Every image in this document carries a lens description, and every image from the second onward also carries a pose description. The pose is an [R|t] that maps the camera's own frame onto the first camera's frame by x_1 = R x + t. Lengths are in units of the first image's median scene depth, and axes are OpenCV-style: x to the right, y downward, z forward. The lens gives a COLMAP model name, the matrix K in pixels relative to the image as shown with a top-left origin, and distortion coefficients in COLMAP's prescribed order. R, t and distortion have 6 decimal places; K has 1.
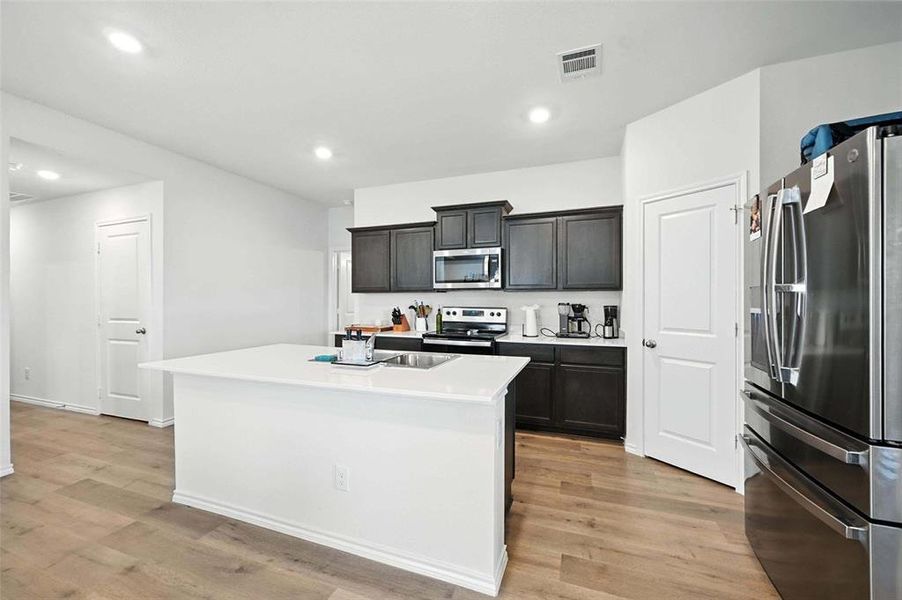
lens RADIAL K [[357.6, 0, 454.0], [0, 357.6, 298.4], [0, 0, 1]] dist [0.000162, 0.000793]
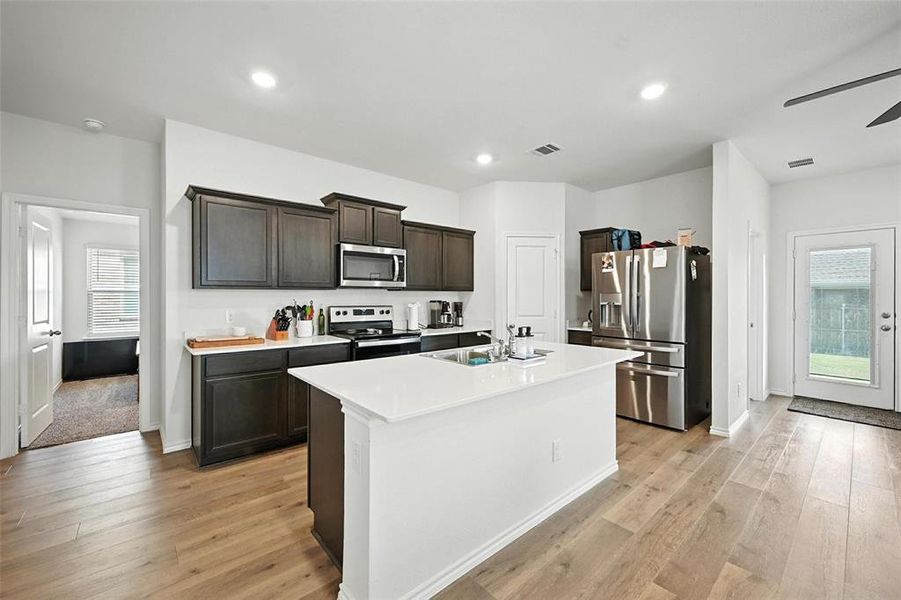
lens RADIAL K [[357.2, 0, 448.2], [0, 357.2, 296.1], [0, 0, 1]] dist [0.000162, 0.000793]
pose [[0.486499, -0.000728, 0.873681, -0.700646], [-0.003407, 0.999990, 0.002731, -0.005620], [-0.873674, -0.004305, 0.486492, 0.338869]]
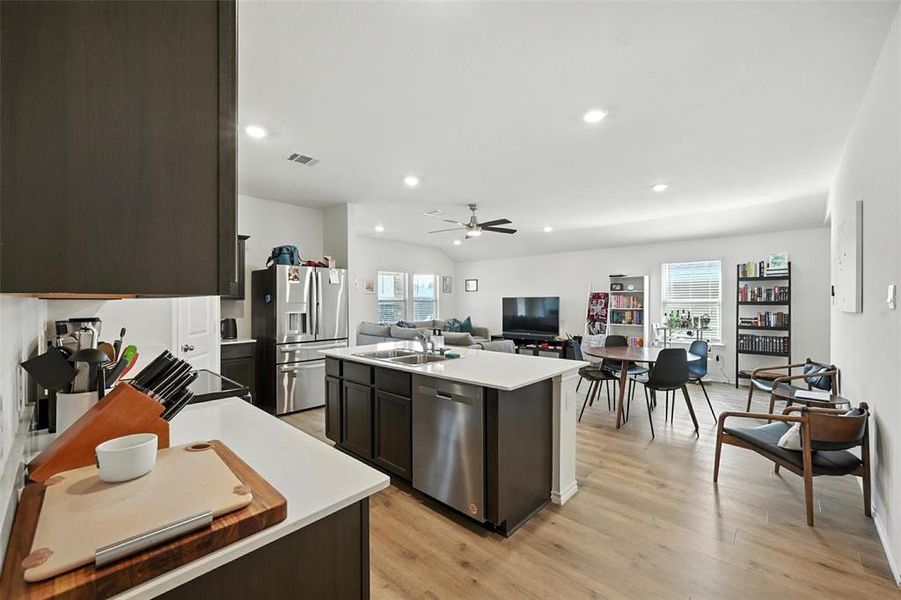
lens RADIAL K [[357.2, 0, 457.0], [0, 357.2, 303.7], [0, 0, 1]] dist [0.000162, 0.000793]
pose [[-0.923954, -0.003391, 0.382488, -0.491307], [-0.001982, 0.999990, 0.004076, -0.015461], [-0.382498, 0.003008, -0.923952, 1.234816]]
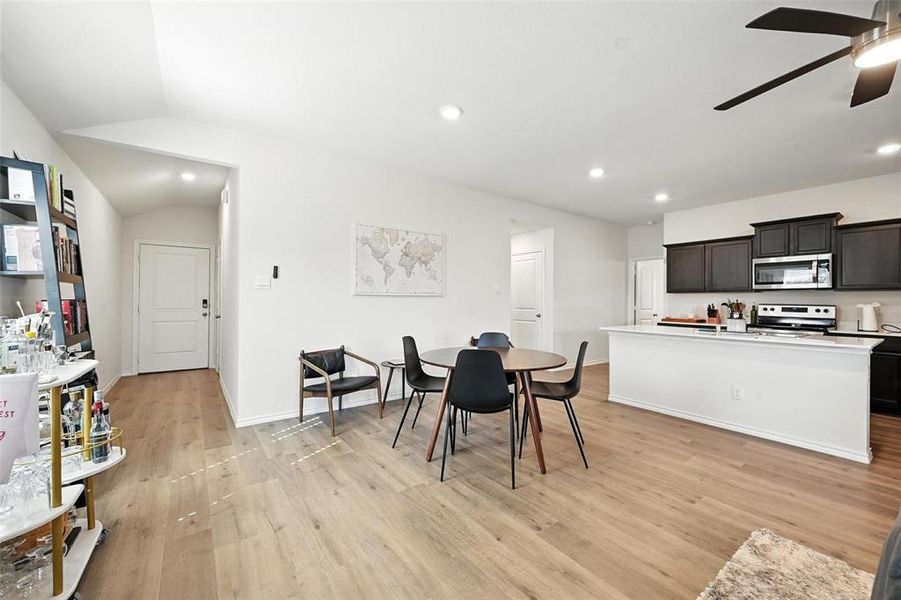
lens RADIAL K [[357.2, 0, 456.8], [0, 357.2, 296.0], [0, 0, 1]] dist [0.000162, 0.000793]
pose [[0.835421, -0.000304, -0.549610, -0.235068], [-0.006095, 0.999933, -0.009817, 0.015194], [0.549576, 0.011551, 0.835364, -0.612998]]
